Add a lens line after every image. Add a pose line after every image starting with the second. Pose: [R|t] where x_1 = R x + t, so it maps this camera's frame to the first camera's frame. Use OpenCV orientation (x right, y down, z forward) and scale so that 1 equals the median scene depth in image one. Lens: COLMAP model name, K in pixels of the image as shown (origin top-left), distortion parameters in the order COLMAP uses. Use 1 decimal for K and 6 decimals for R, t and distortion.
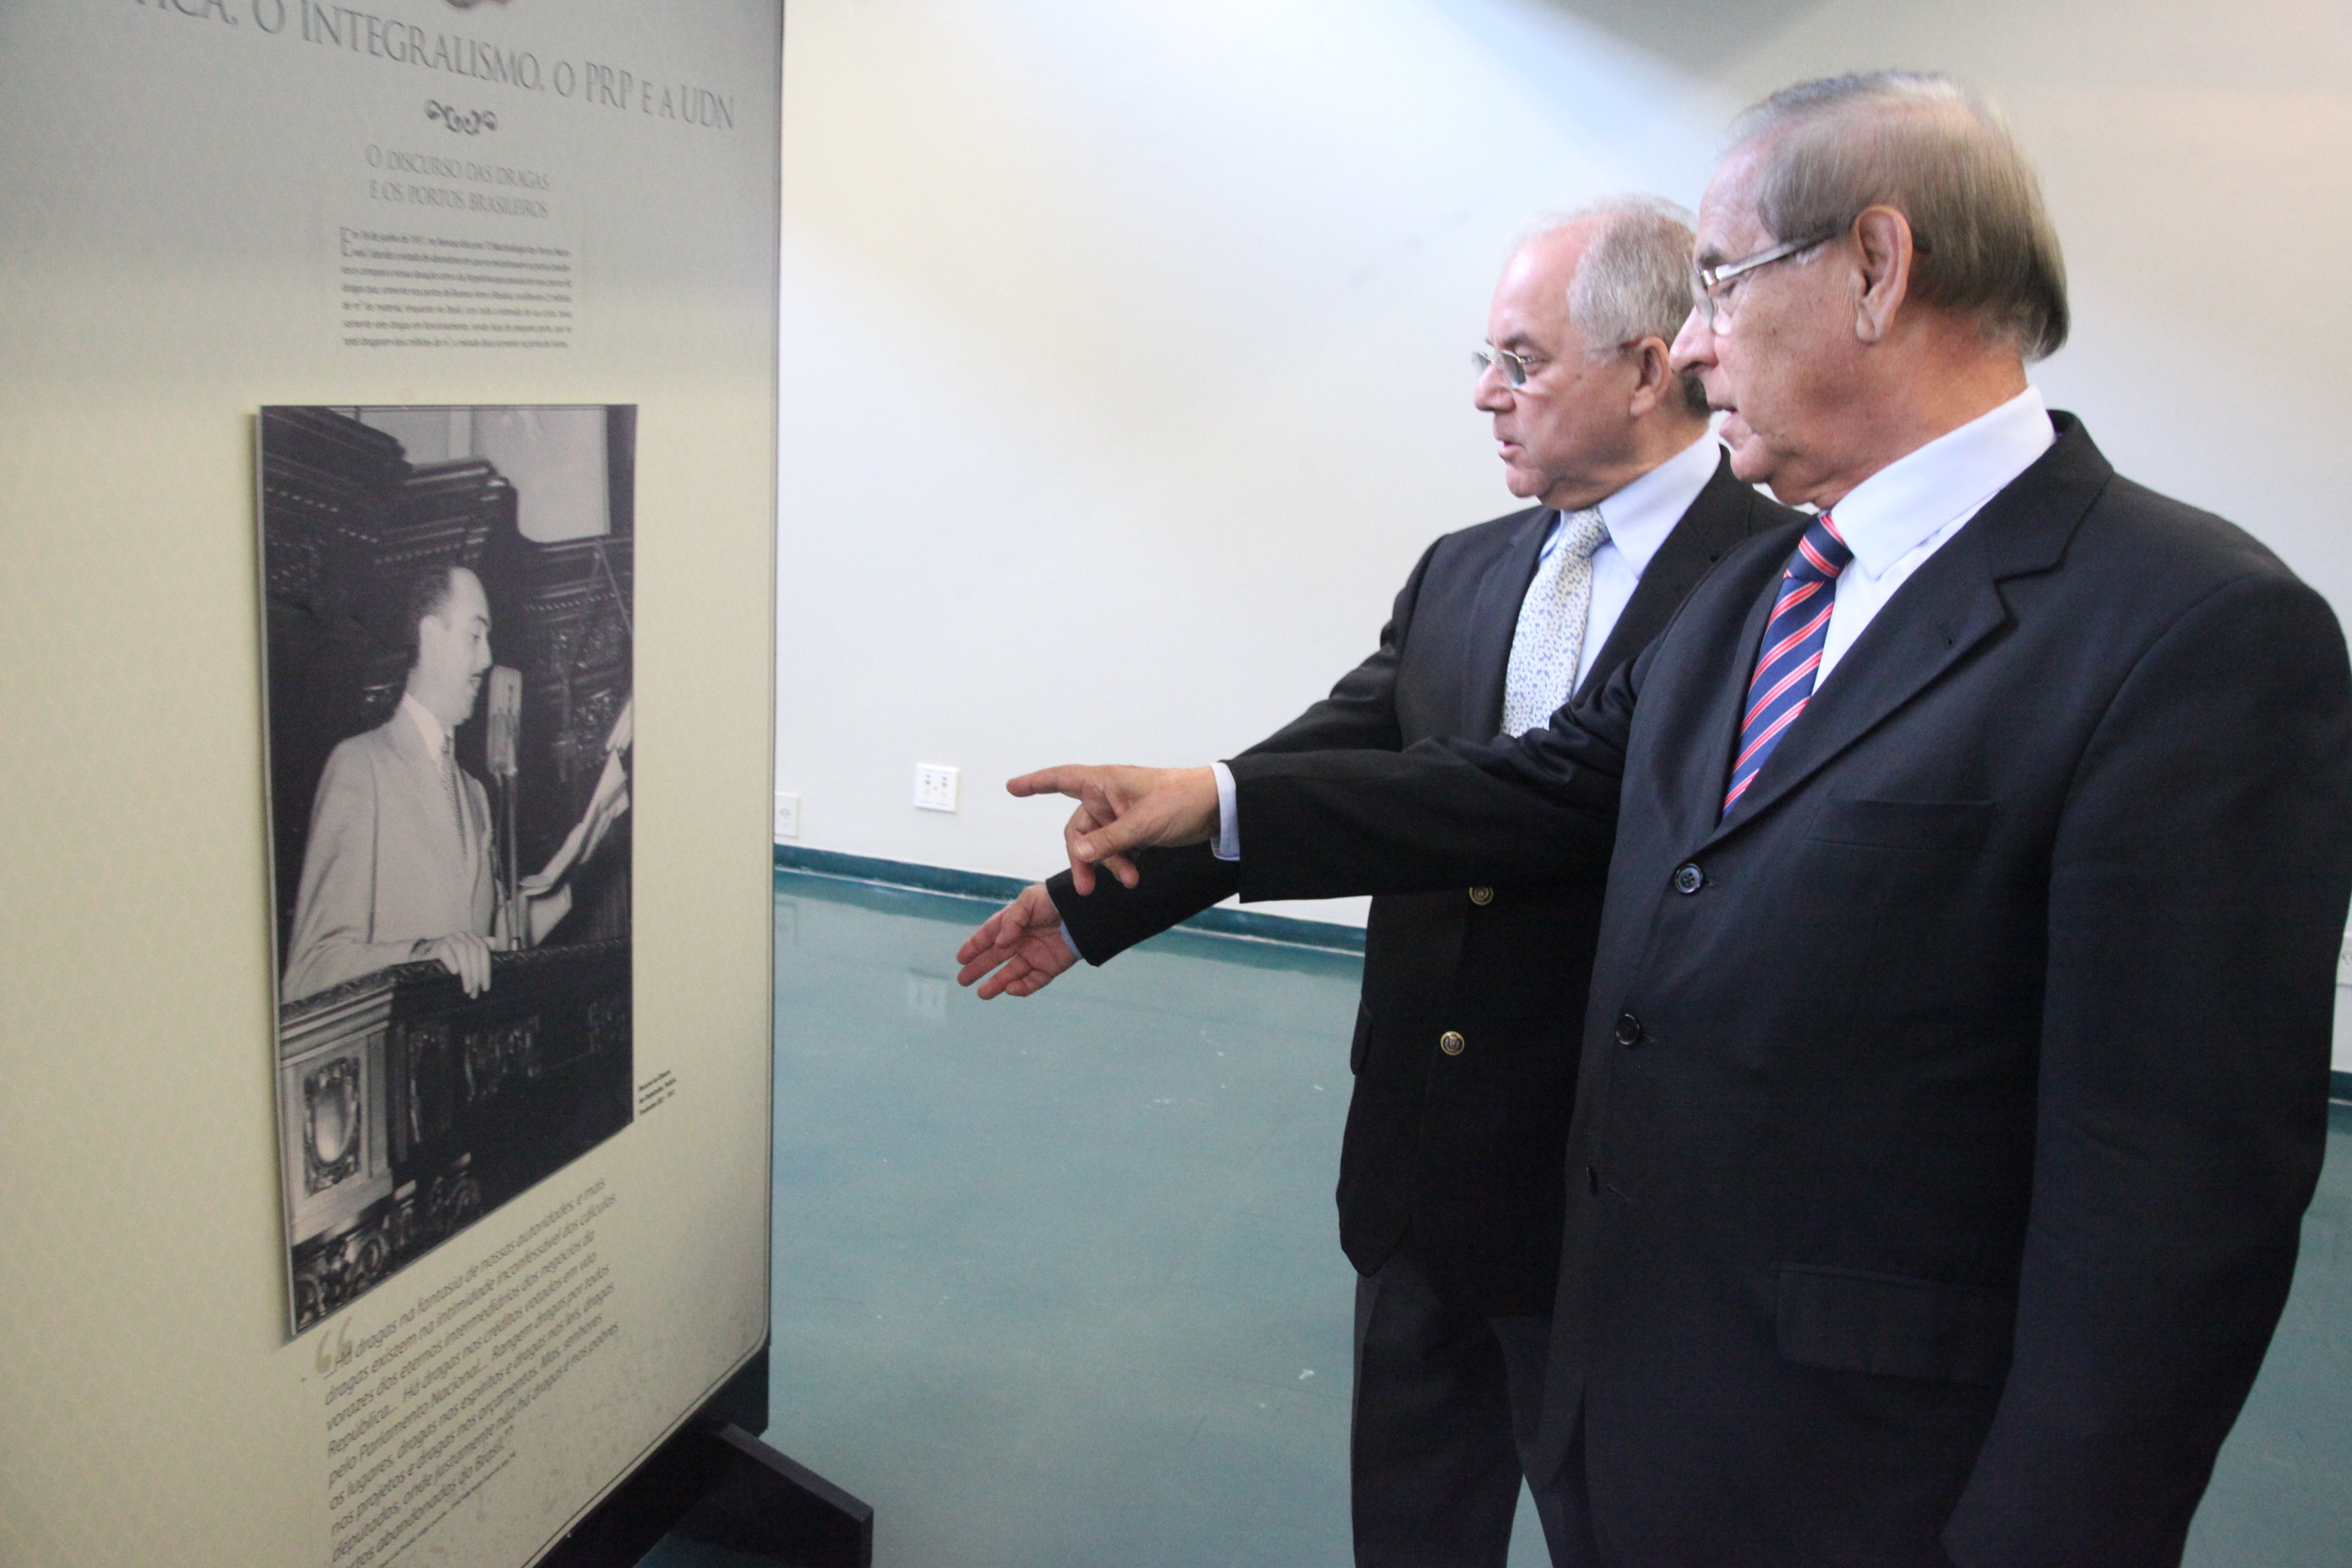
lens RADIAL K [[2188.8, 0, 1177.9], [0, 2188.8, 791.1], [0, 0, 1]] dist [-0.010518, 0.000000]
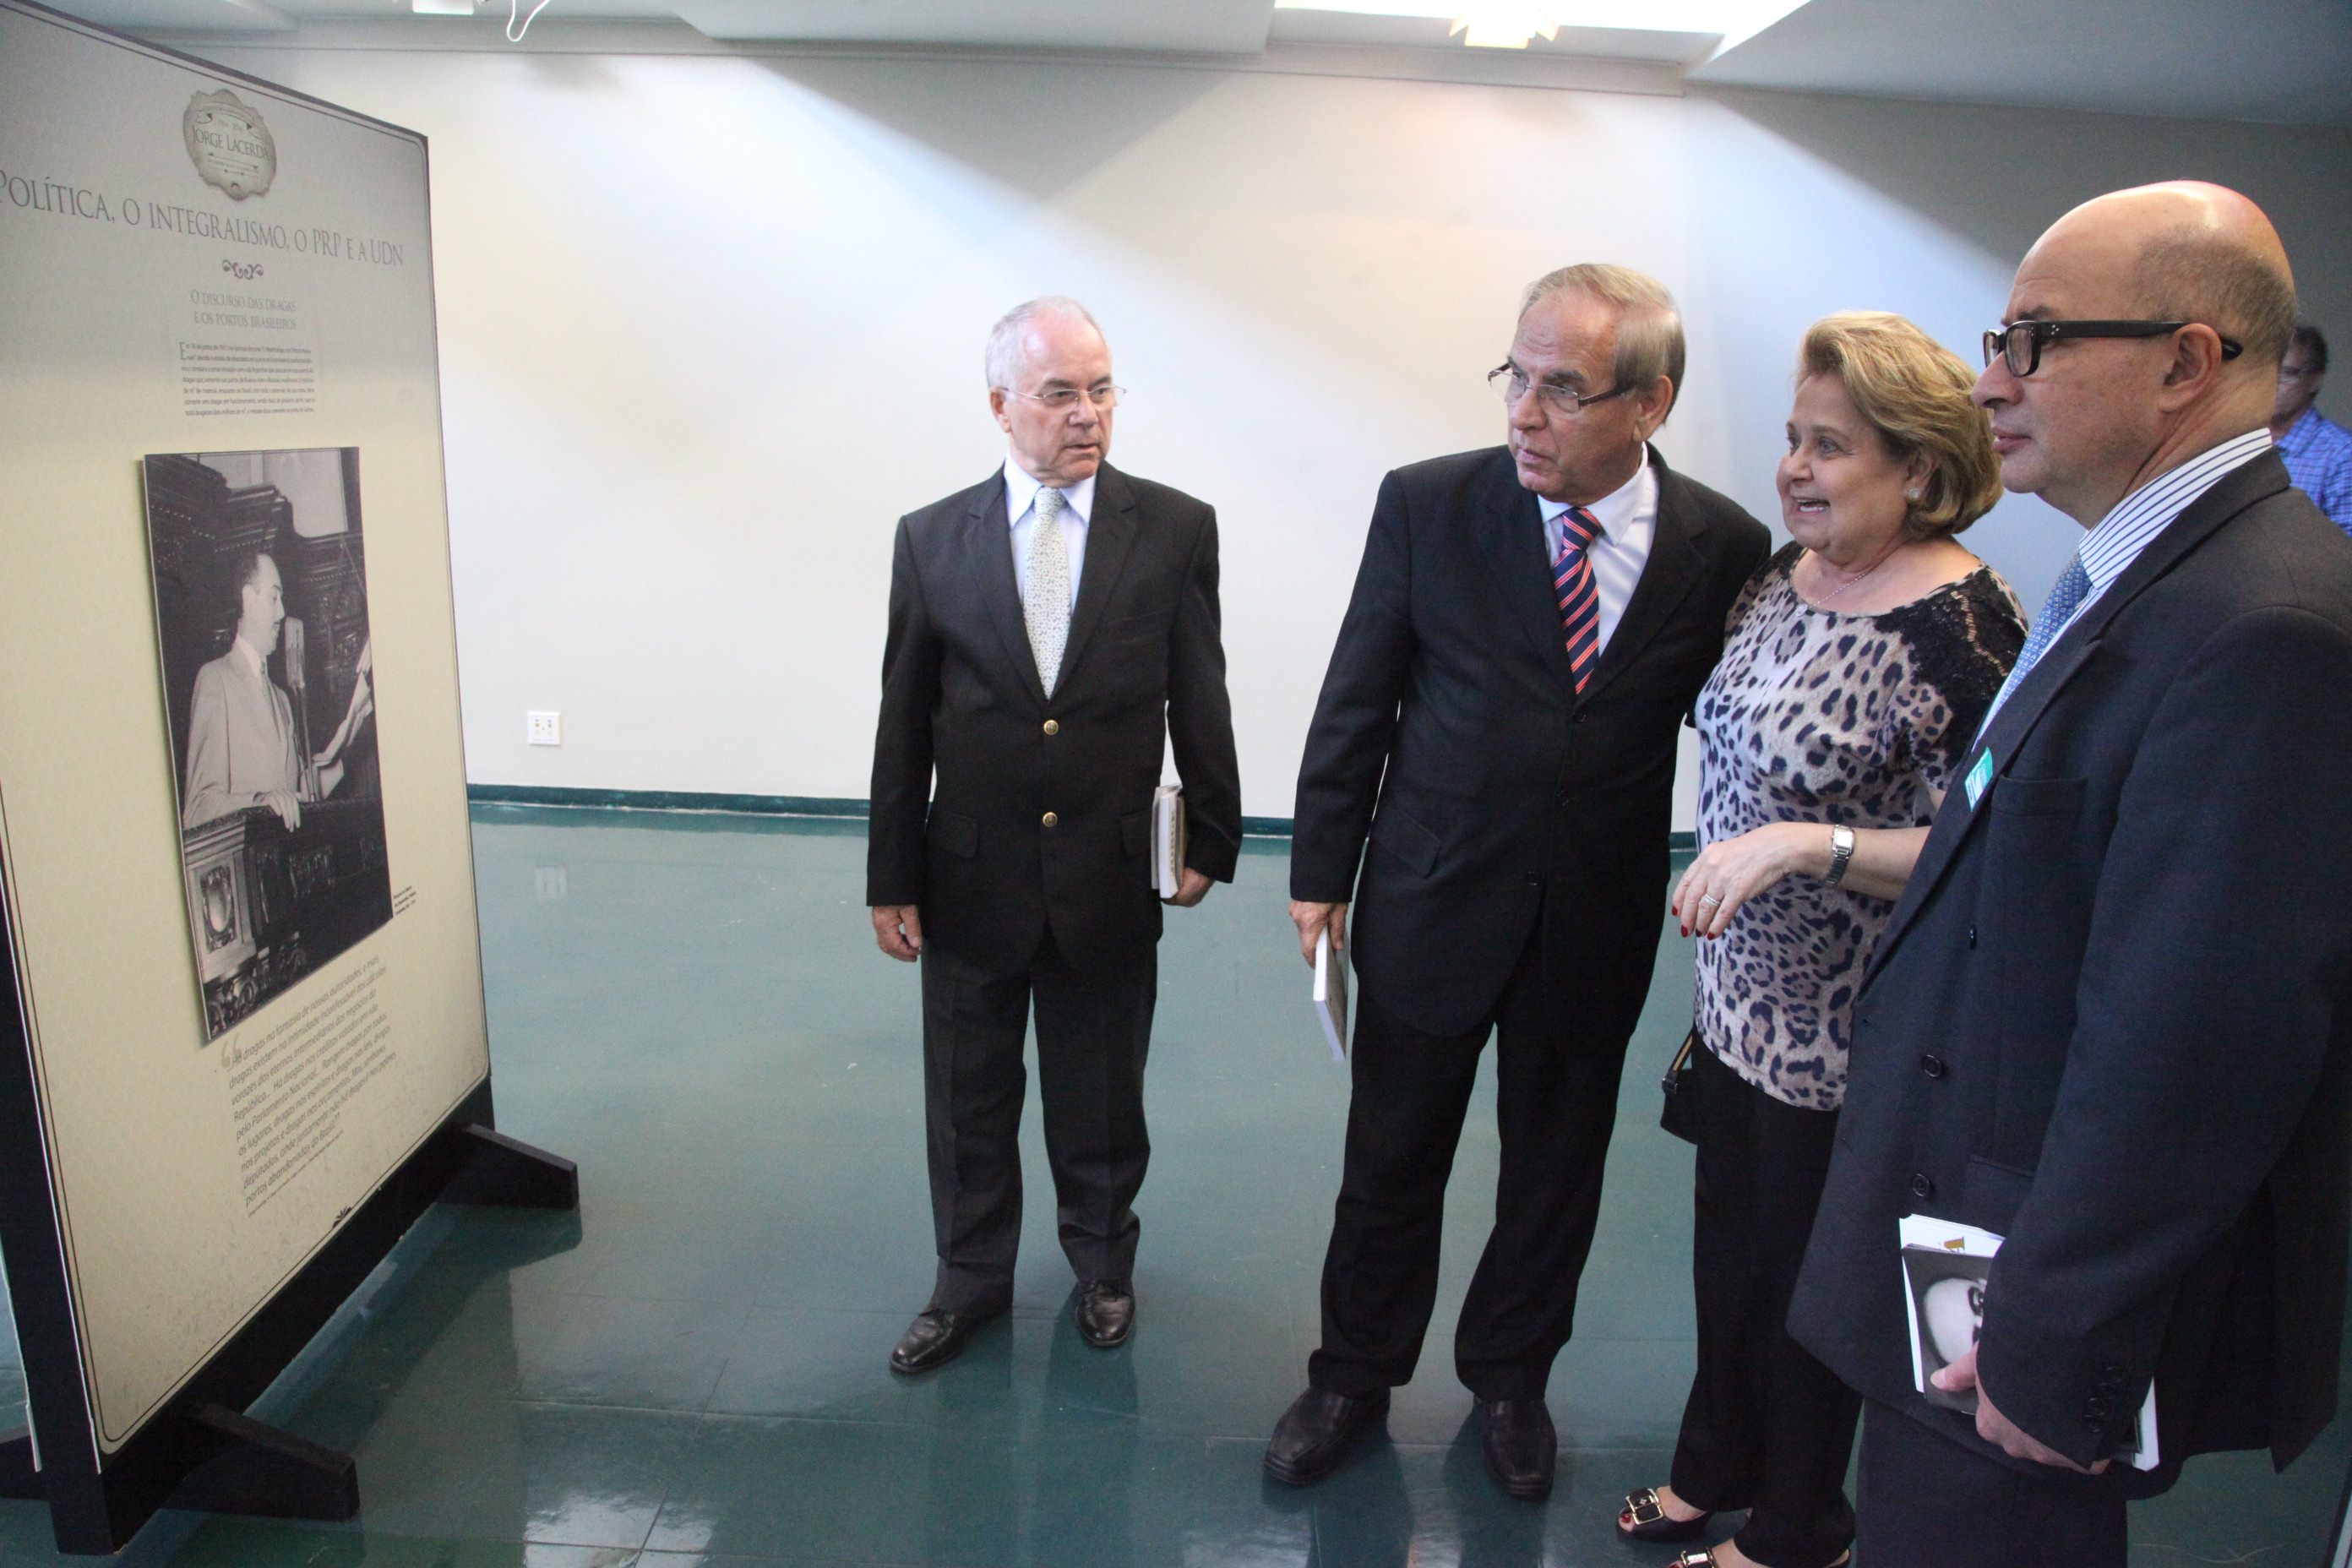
lens RADIAL K [[1735.6, 0, 1182.3], [0, 1735.6, 785.4], [0, 0, 1]] dist [-0.101519, 0.036157]
pose [[0.960992, -0.091093, 0.261146, -0.024570], [0.084913, 0.995778, 0.034876, 0.075018], [-0.263220, -0.011341, 0.964669, -0.334396]]
